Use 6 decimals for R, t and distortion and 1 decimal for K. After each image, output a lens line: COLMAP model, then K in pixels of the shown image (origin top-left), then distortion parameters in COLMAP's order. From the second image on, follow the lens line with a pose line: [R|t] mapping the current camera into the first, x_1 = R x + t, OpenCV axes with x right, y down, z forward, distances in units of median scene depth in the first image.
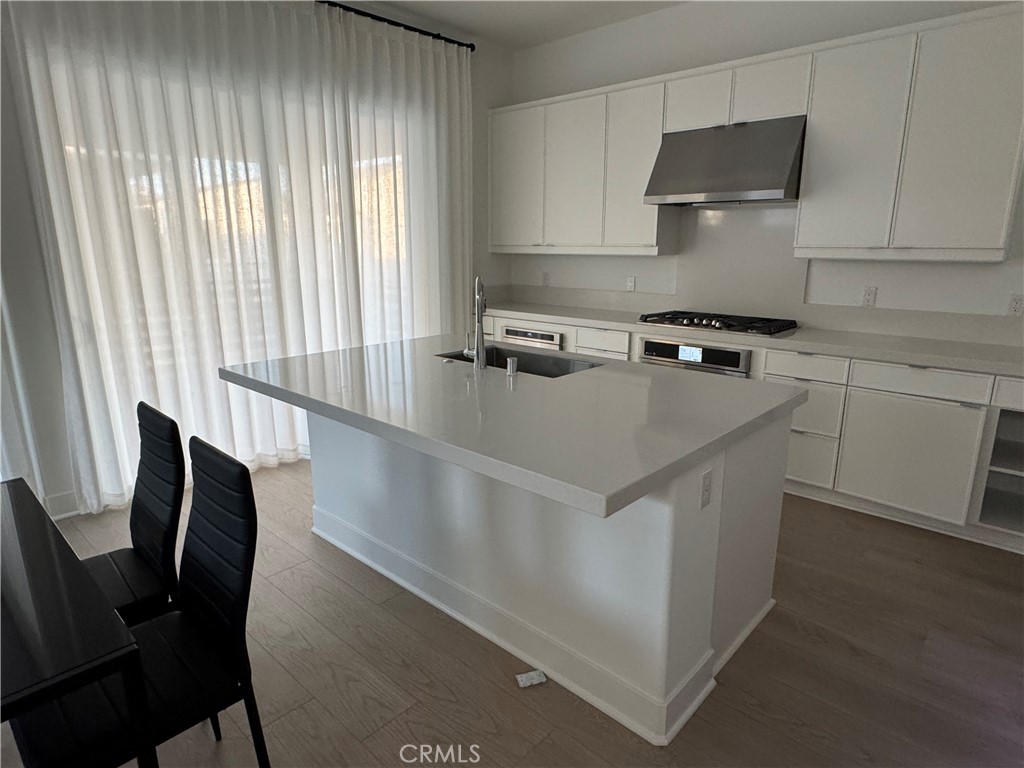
lens RADIAL K [[600.8, 0, 509.3], [0, 600.8, 382.9], [0, 0, 1]] dist [-0.007319, -0.001649]
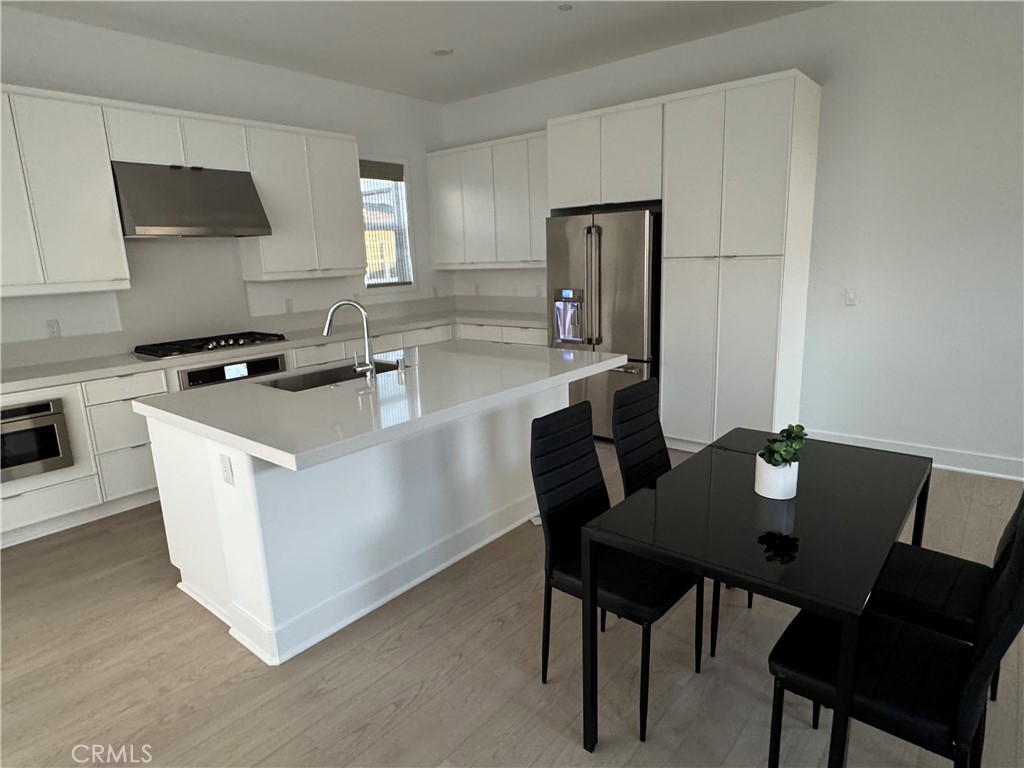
lens RADIAL K [[600.8, 0, 509.0], [0, 600.8, 386.4], [0, 0, 1]] dist [-0.007319, -0.001649]
pose [[-0.058432, -0.215854, 0.974676, -0.846148], [0.260249, 0.939290, 0.223620, -0.143344], [-0.963772, 0.266725, 0.001291, 0.539138]]
